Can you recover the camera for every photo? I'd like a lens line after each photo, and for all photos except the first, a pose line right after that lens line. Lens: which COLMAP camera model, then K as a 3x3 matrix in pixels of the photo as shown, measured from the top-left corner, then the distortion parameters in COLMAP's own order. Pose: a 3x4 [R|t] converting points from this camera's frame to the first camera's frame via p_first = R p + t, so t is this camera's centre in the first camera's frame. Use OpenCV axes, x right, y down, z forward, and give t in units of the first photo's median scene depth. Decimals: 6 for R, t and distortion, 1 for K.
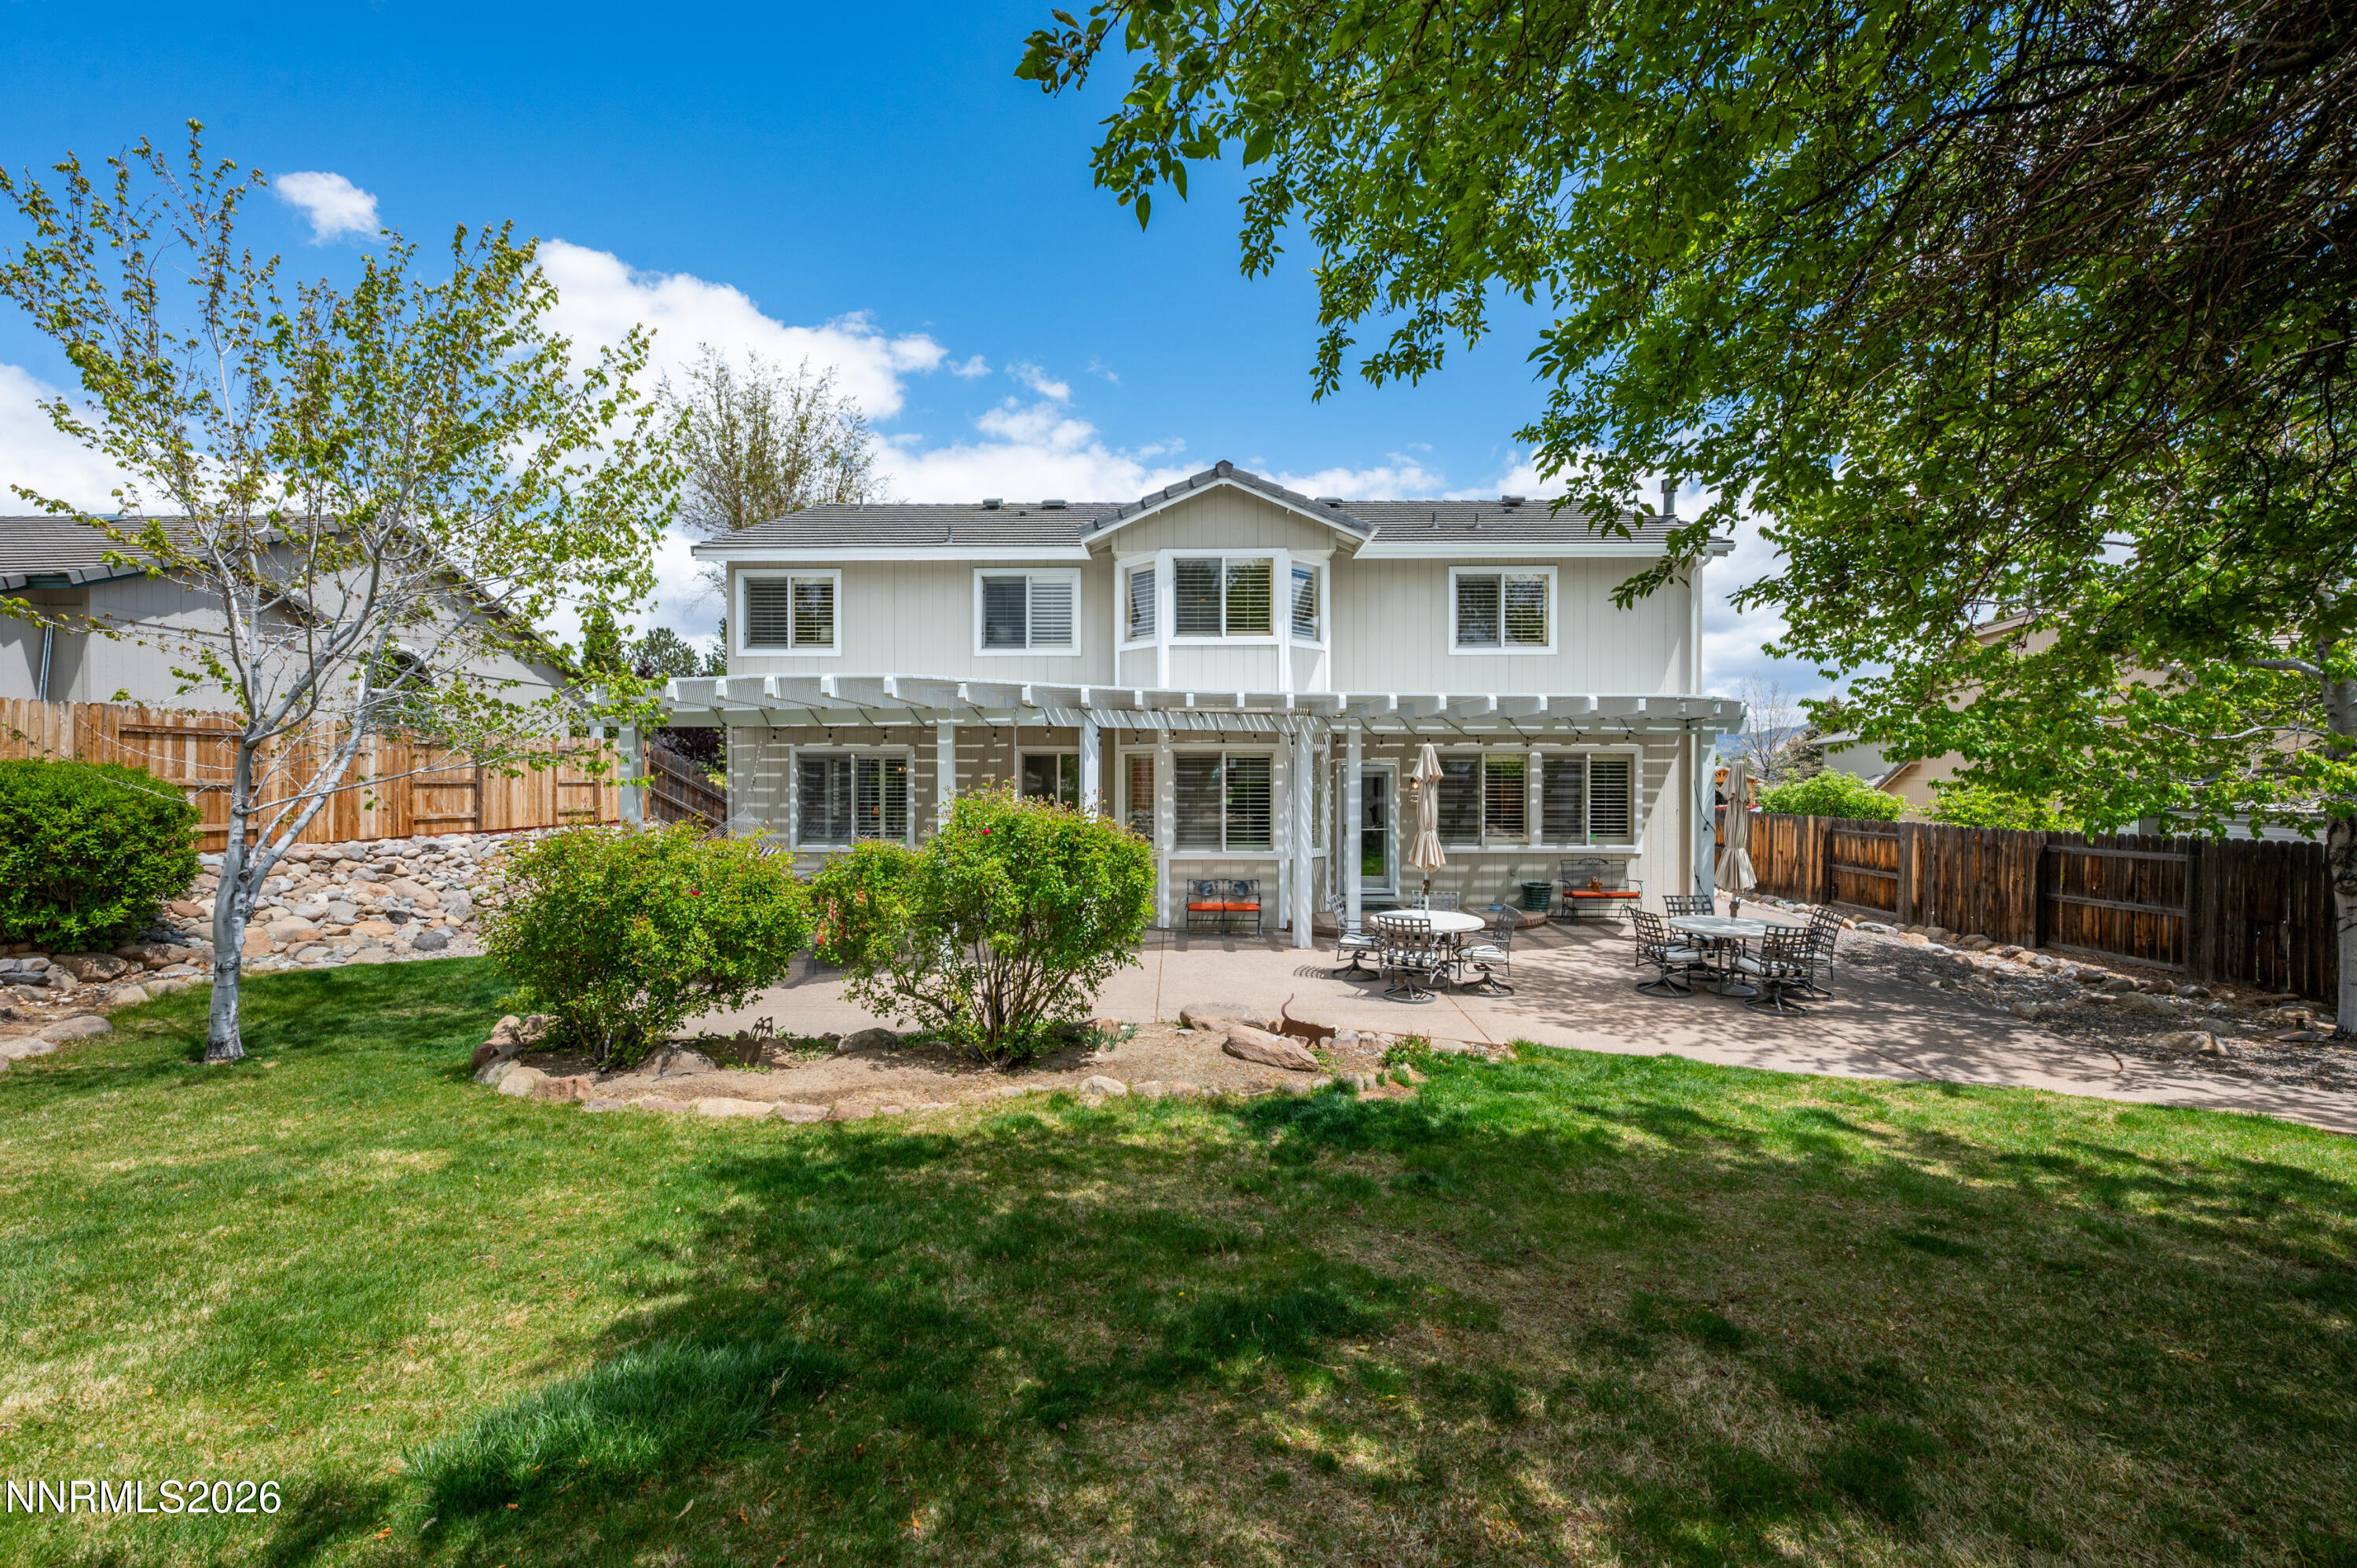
lens RADIAL K [[931.4, 0, 1177.8], [0, 931.4, 783.5], [0, 0, 1]] dist [-0.001988, -0.000010]
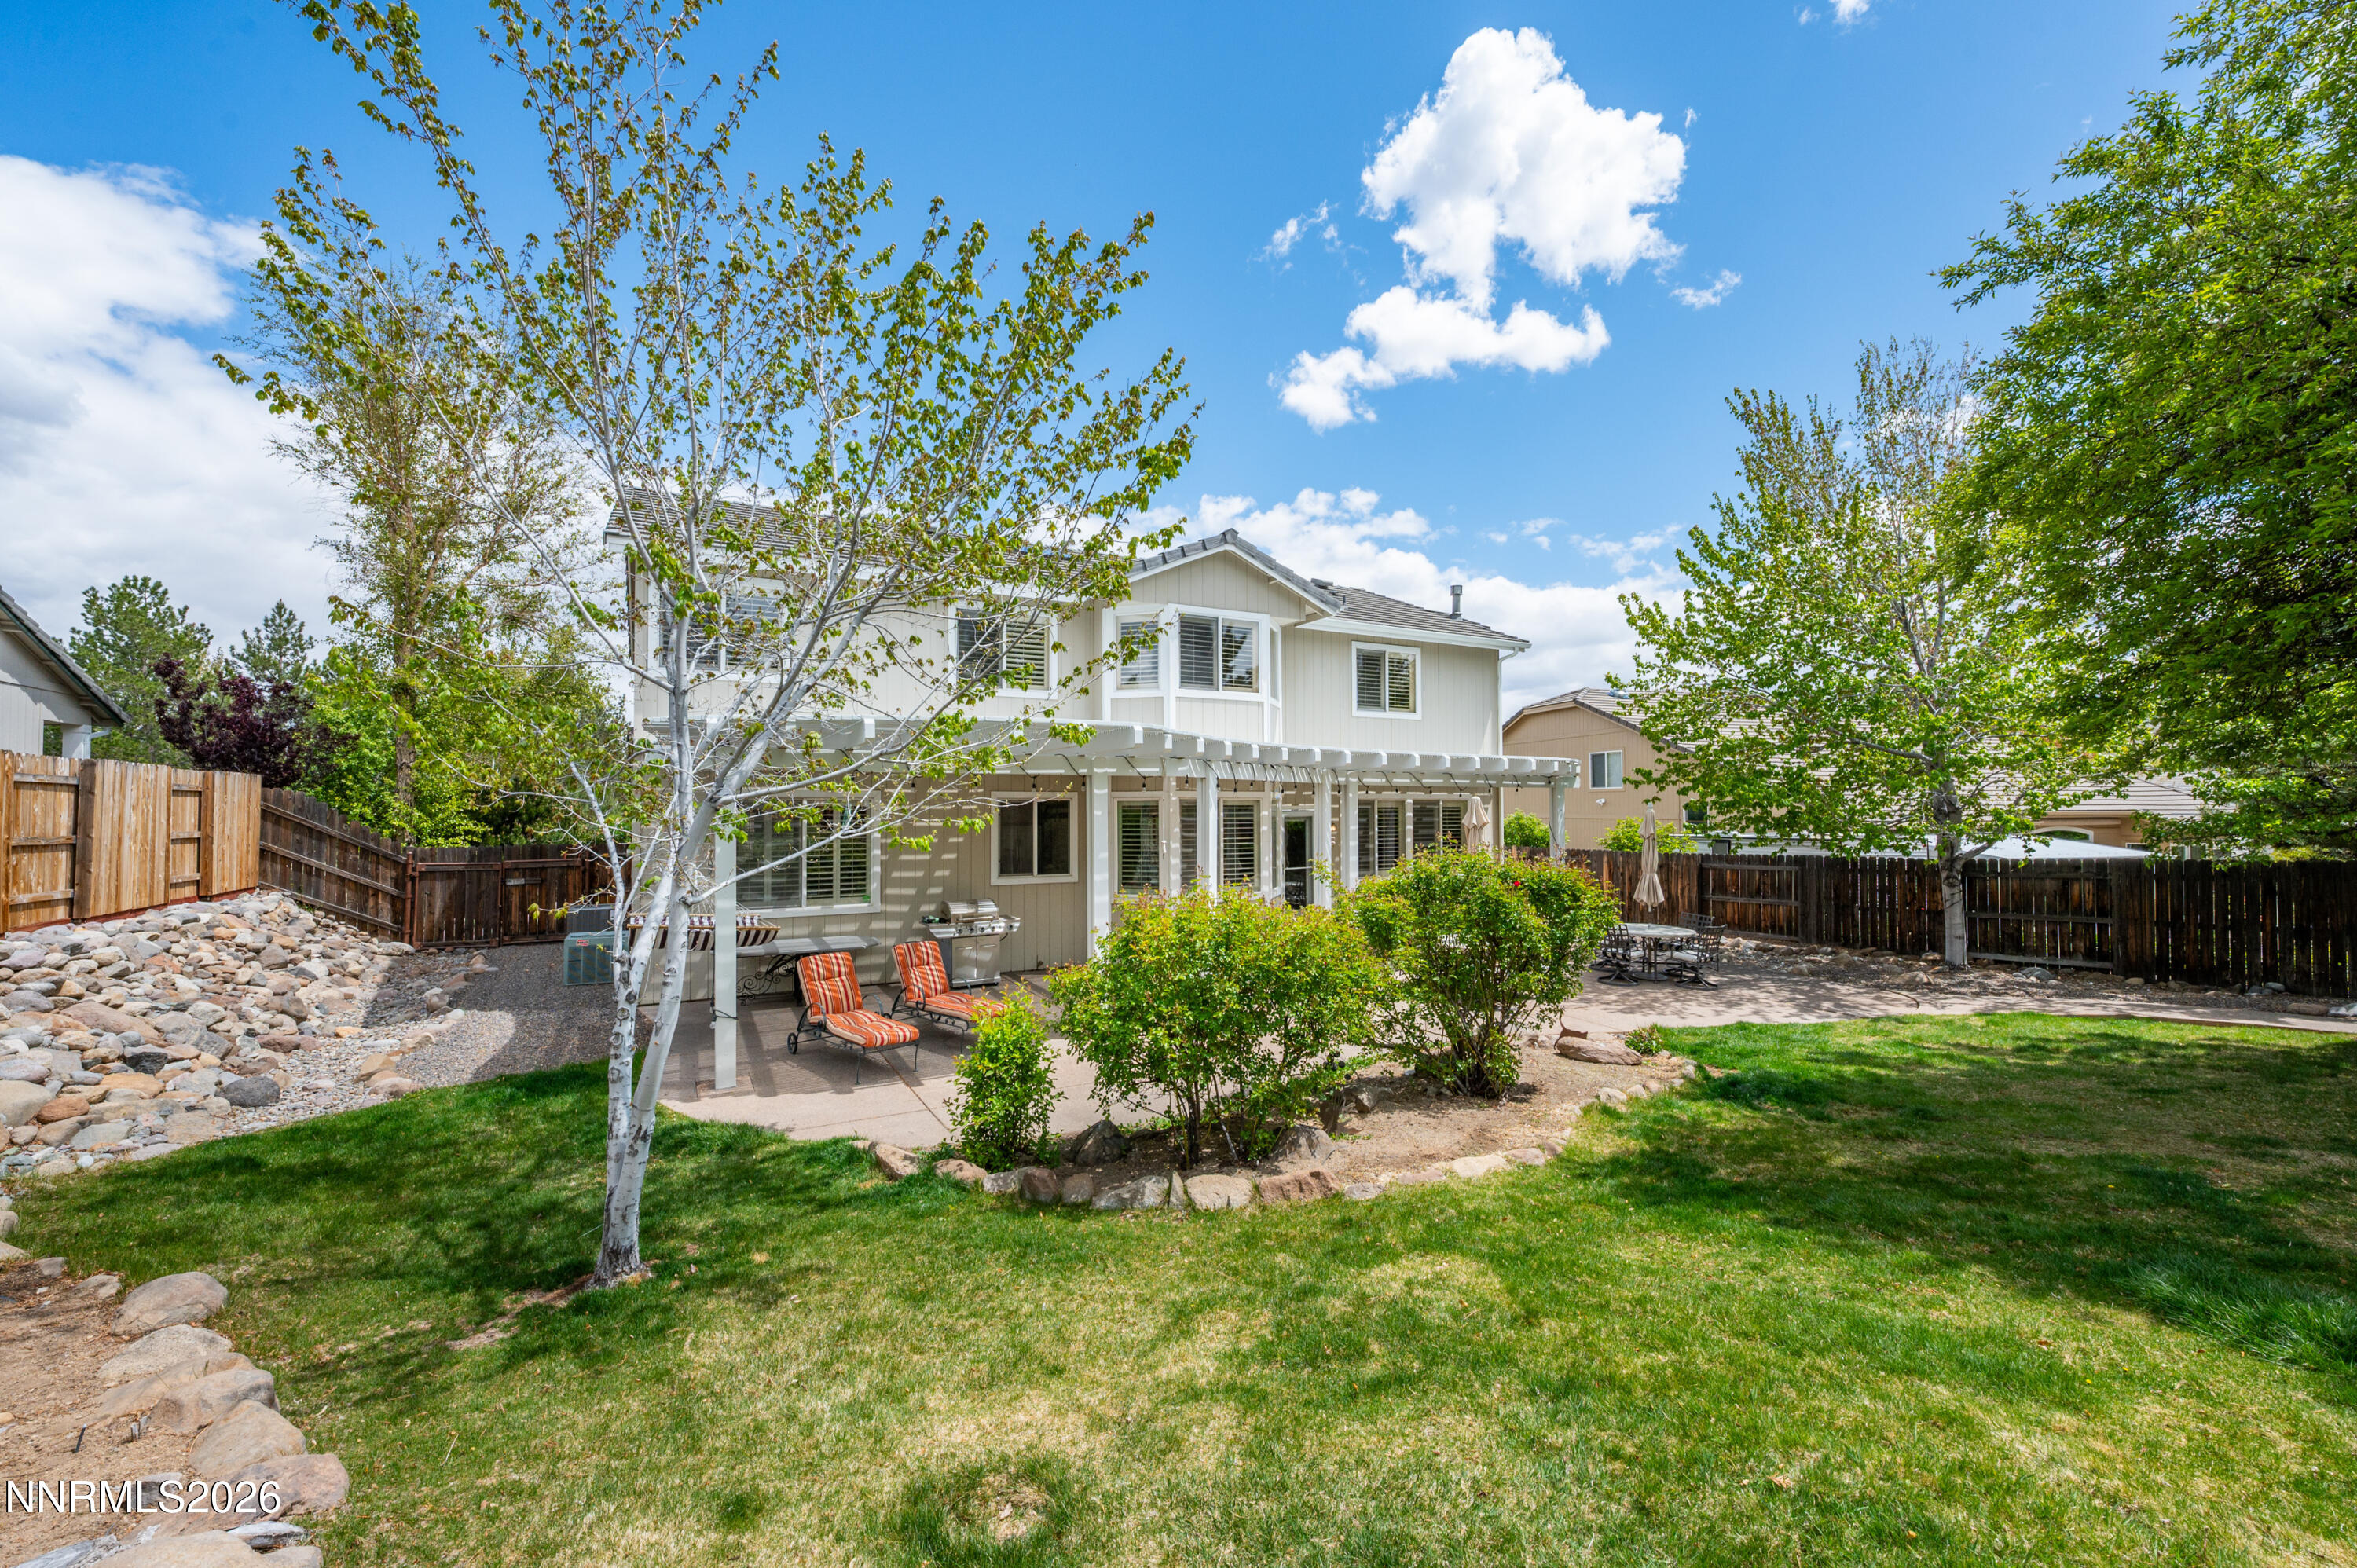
lens RADIAL K [[931.4, 0, 1177.5], [0, 931.4, 782.2], [0, 0, 1]] dist [-0.001988, -0.000010]
pose [[0.865352, 0.012085, 0.501018, -0.518097], [0.007580, 0.999279, -0.037196, -0.014397], [-0.501107, 0.035986, 0.864637, 0.108180]]
